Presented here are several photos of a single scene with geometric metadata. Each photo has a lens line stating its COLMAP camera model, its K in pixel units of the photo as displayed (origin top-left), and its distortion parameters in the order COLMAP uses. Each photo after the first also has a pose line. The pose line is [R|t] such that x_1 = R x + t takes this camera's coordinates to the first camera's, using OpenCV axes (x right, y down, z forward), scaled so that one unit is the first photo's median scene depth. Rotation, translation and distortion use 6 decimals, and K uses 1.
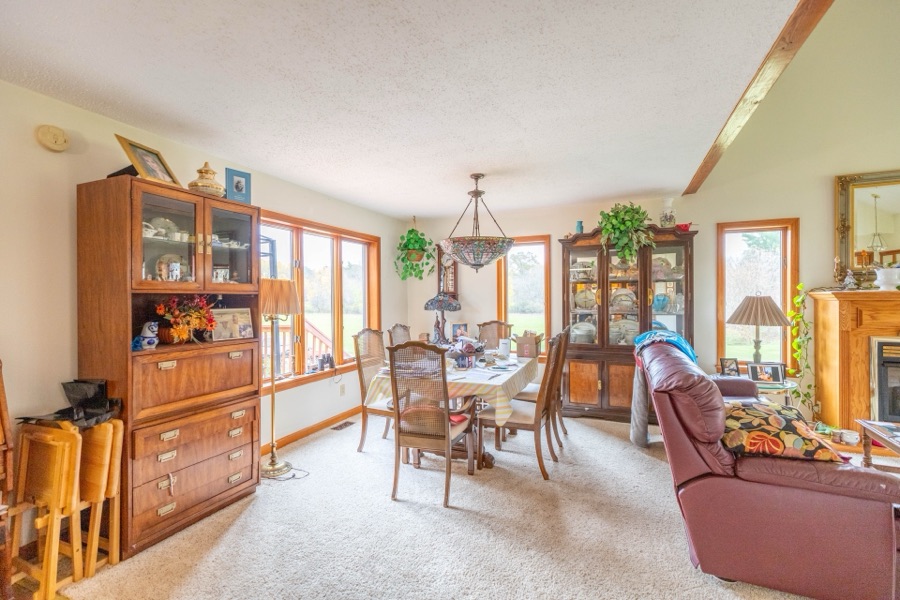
lens RADIAL K [[412.8, 0, 444.7], [0, 412.8, 297.3], [0, 0, 1]] dist [0.005634, -0.000413]
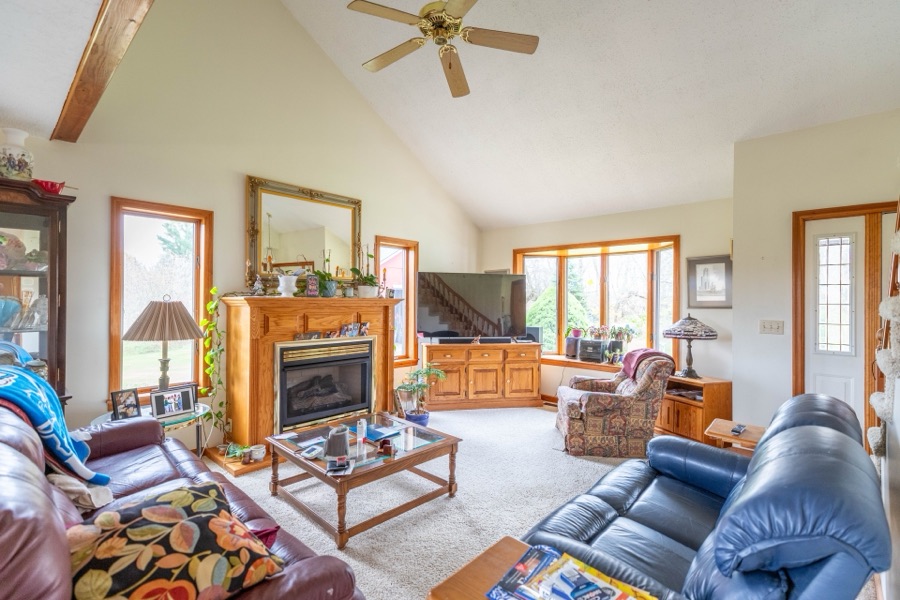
lens RADIAL K [[412.8, 0, 445.2], [0, 412.8, 300.1], [0, 0, 1]] dist [0.005634, -0.000413]
pose [[0.334016, 0.010042, 0.942514, 0.209838], [-0.005944, 0.999946, -0.008548, -0.001677], [-0.942549, -0.002747, 0.334058, 0.260668]]
